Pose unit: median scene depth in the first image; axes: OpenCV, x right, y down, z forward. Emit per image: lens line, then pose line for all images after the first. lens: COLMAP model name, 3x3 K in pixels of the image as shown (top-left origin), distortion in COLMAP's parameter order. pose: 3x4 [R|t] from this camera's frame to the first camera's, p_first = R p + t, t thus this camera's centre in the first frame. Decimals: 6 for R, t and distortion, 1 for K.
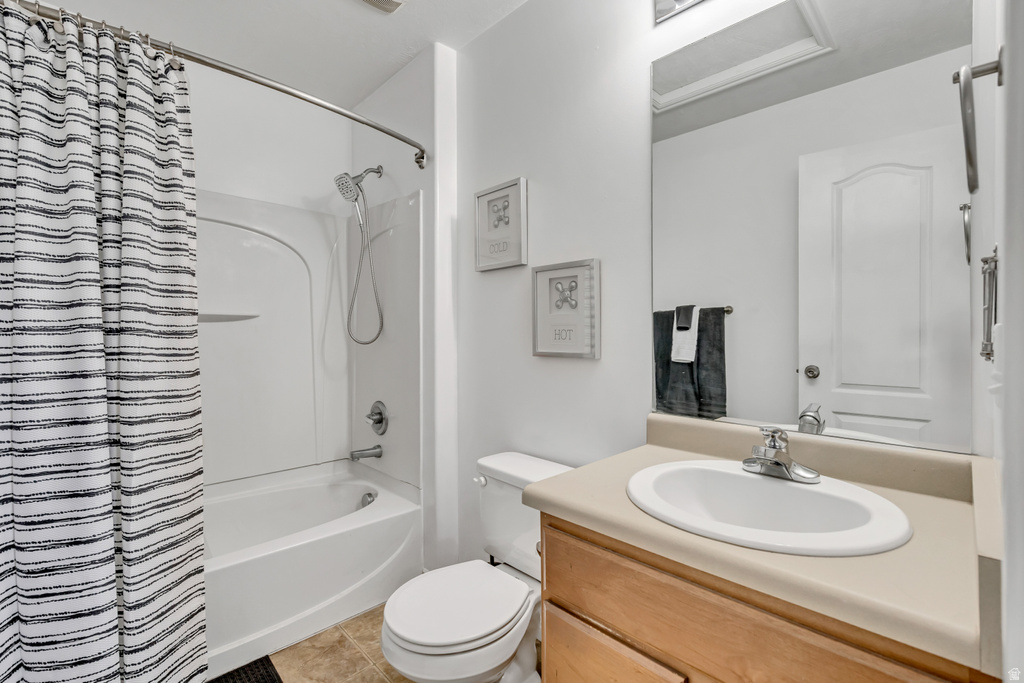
lens RADIAL K [[459.4, 0, 514.4], [0, 459.4, 345.3], [0, 0, 1]] dist [-0.015143, 0.000241]
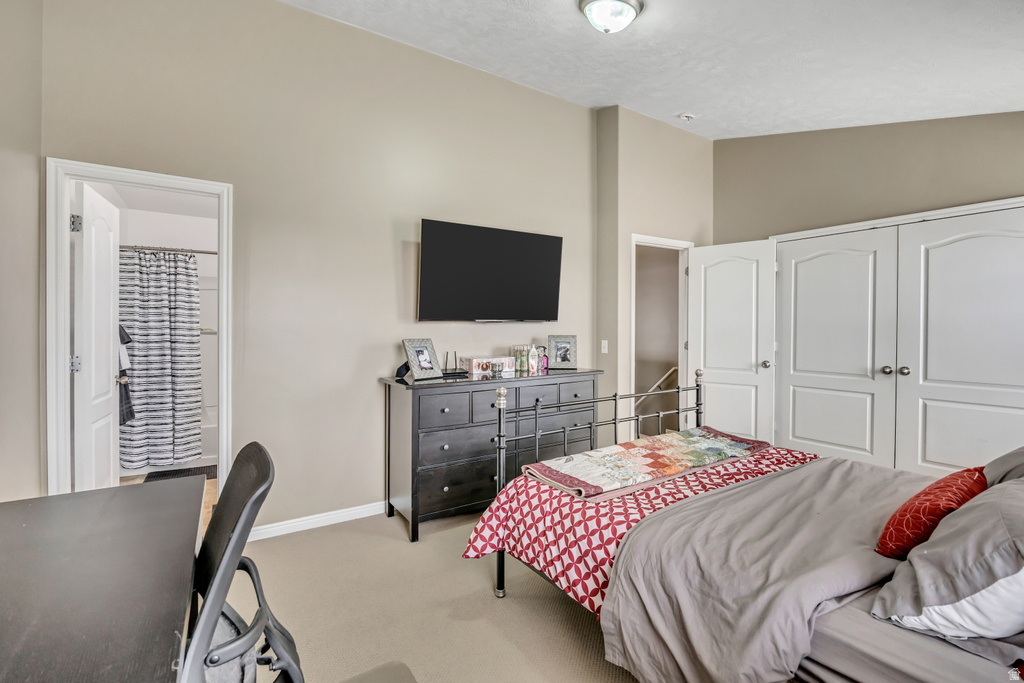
lens RADIAL K [[459.4, 0, 509.9], [0, 459.4, 336.5], [0, 0, 1]] dist [-0.015143, 0.000241]
pose [[0.982160, 0.001447, -0.188044, 2.227332], [-0.002987, 0.999964, -0.007906, -0.054878], [0.188026, 0.008327, 0.982129, -1.865289]]
